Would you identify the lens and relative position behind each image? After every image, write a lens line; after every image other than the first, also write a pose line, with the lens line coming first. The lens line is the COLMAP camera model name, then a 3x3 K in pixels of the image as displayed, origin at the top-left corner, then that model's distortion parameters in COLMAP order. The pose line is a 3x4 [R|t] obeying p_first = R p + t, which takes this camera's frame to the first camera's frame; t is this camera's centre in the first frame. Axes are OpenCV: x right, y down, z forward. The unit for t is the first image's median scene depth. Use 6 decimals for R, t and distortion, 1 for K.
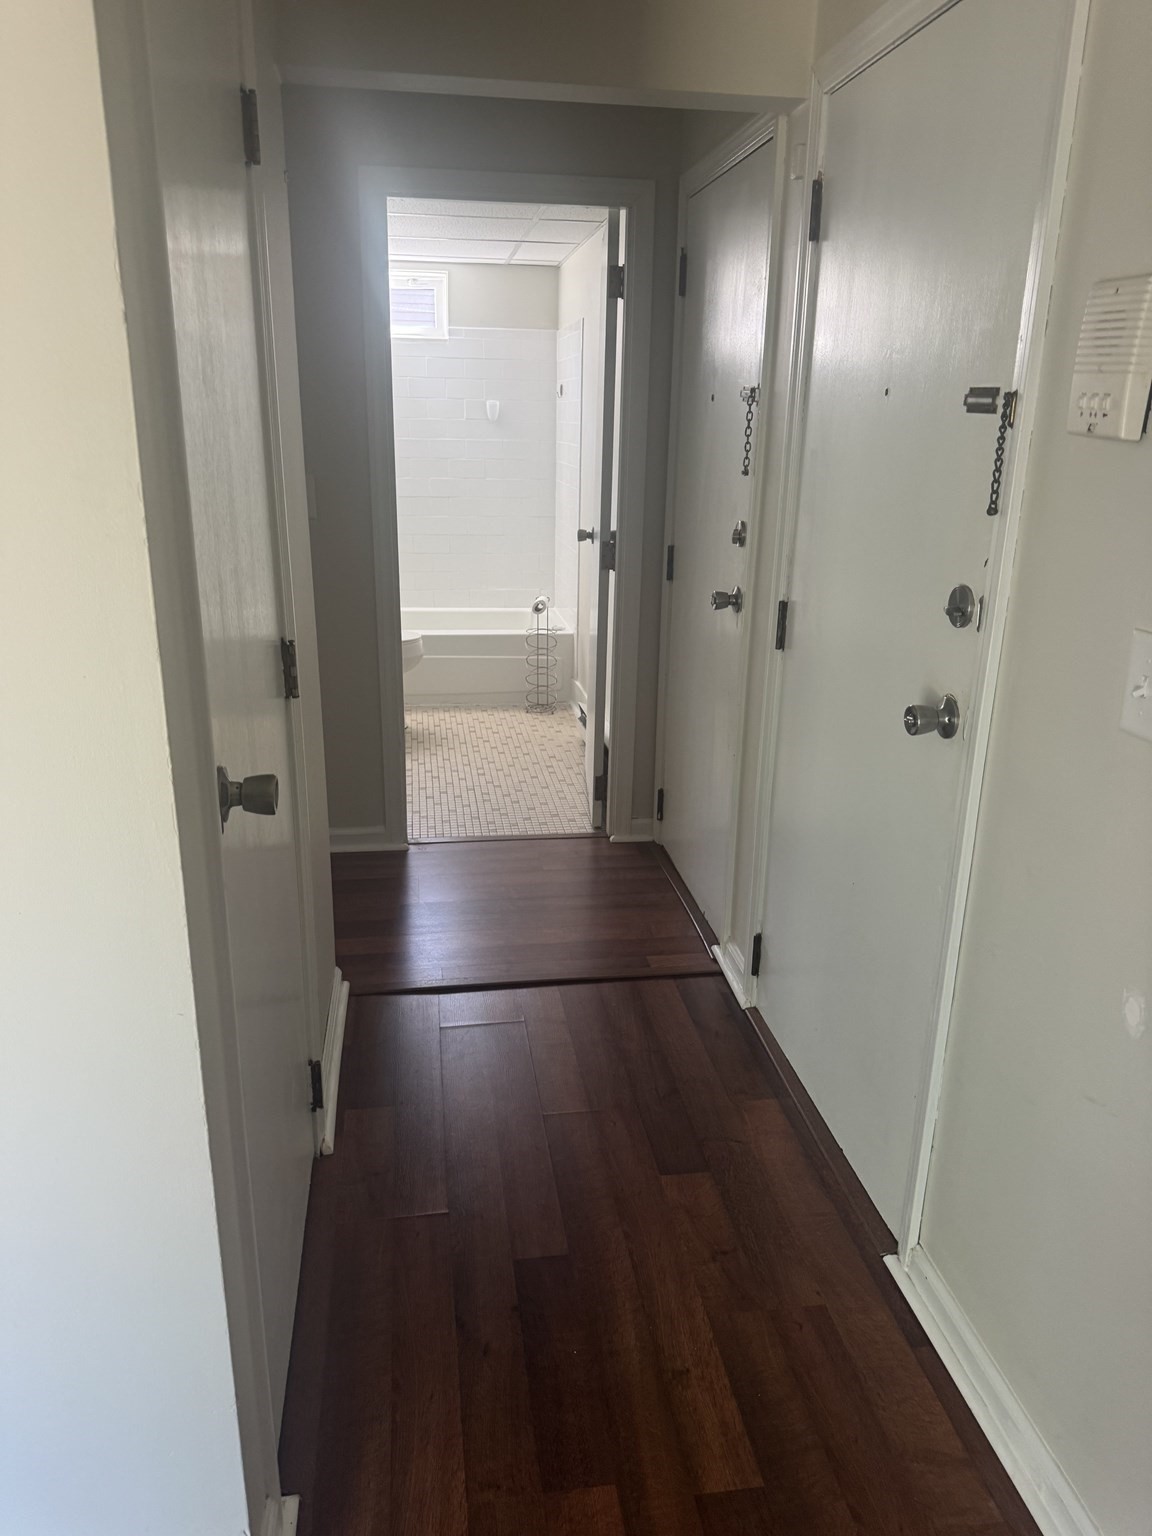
lens RADIAL K [[1084.0, 0, 585.3], [0, 1084.0, 767.9], [0, 0, 1]] dist [0.064034, -0.091274]
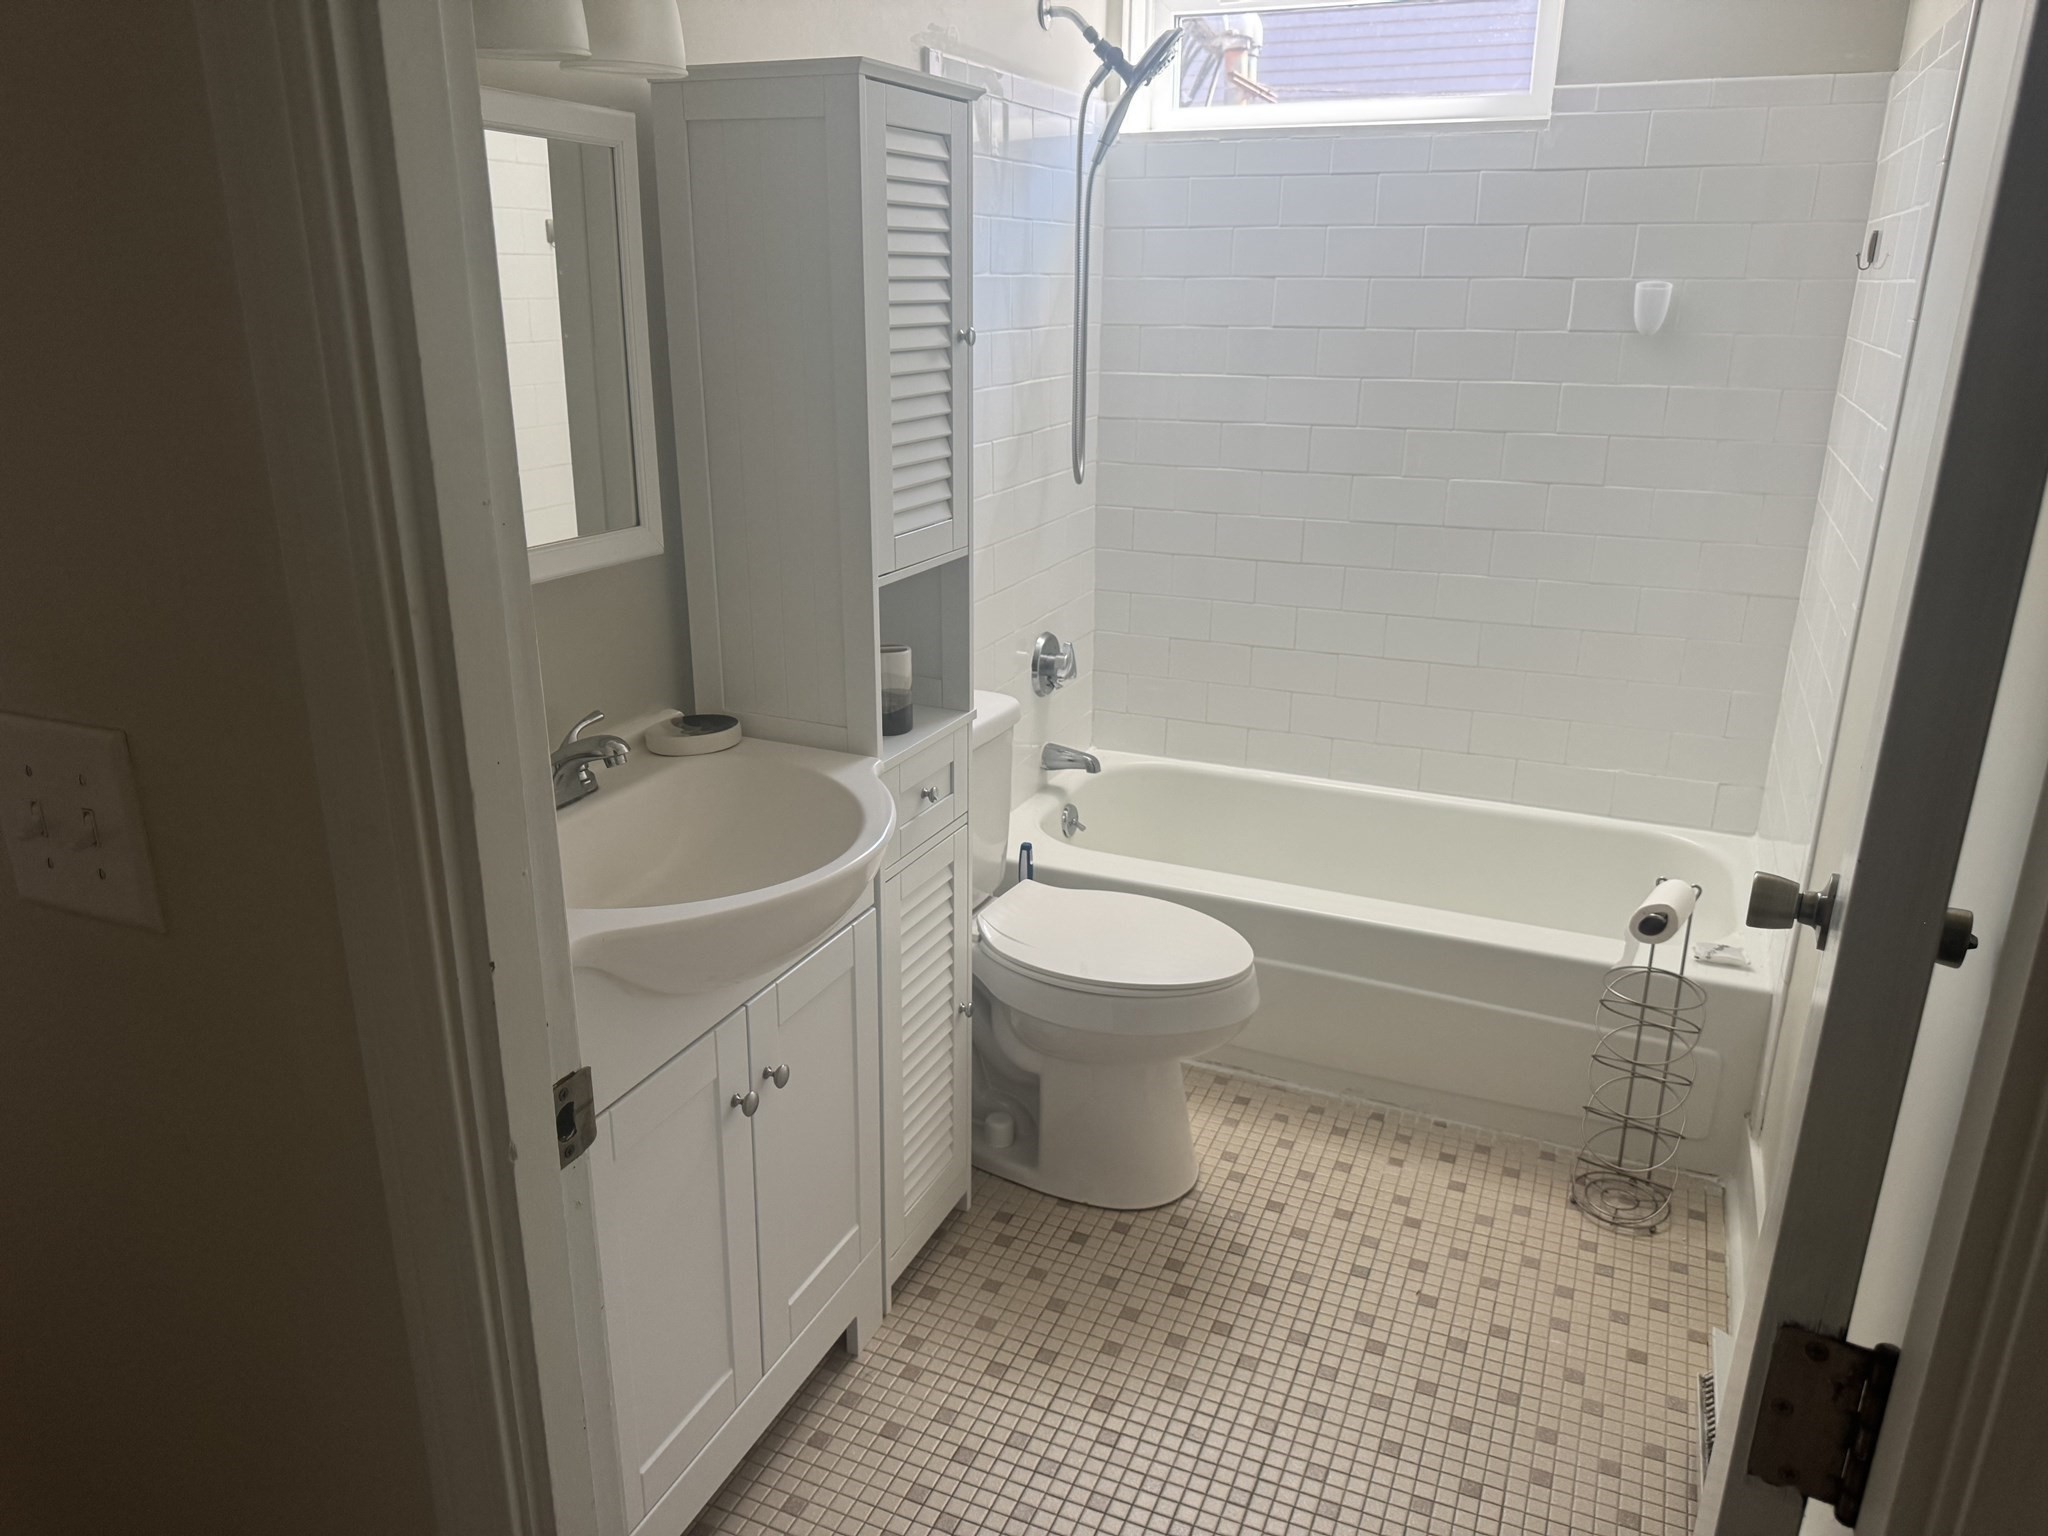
lens RADIAL K [[1445.4, 0, 1021.1], [0, 1445.4, 771.7], [0, 0, 1]] dist [0.064034, -0.091274]
pose [[0.845986, 0.158769, -0.509018, 0.011199], [-0.157286, 0.986468, 0.046282, -0.179881], [0.509479, 0.040907, 0.859510, 0.524783]]
